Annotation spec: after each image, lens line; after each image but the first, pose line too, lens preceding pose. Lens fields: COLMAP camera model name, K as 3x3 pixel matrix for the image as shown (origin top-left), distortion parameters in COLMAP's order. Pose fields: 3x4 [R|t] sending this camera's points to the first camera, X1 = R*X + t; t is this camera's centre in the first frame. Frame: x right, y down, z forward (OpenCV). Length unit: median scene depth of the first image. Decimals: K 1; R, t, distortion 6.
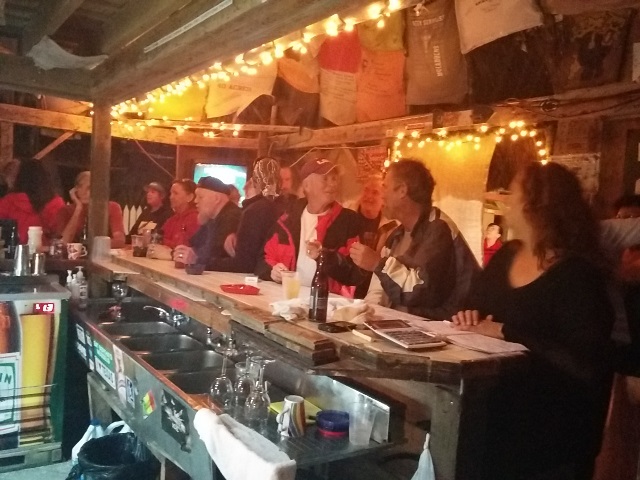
lens RADIAL K [[559.4, 0, 317.3], [0, 559.4, 238.8], [0, 0, 1]] dist [-0.003762, -0.006064]
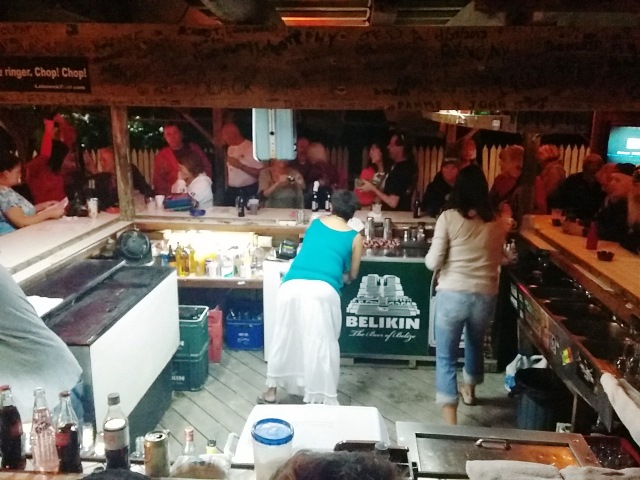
lens RADIAL K [[559.4, 0, 317.6], [0, 559.4, 243.3], [0, 0, 1]] dist [-0.003762, -0.006064]
pose [[0.780219, 0.095709, -0.618141, 0.066860], [0.011651, 0.985830, 0.167345, -0.231956], [0.625398, -0.137768, 0.768047, -0.470327]]
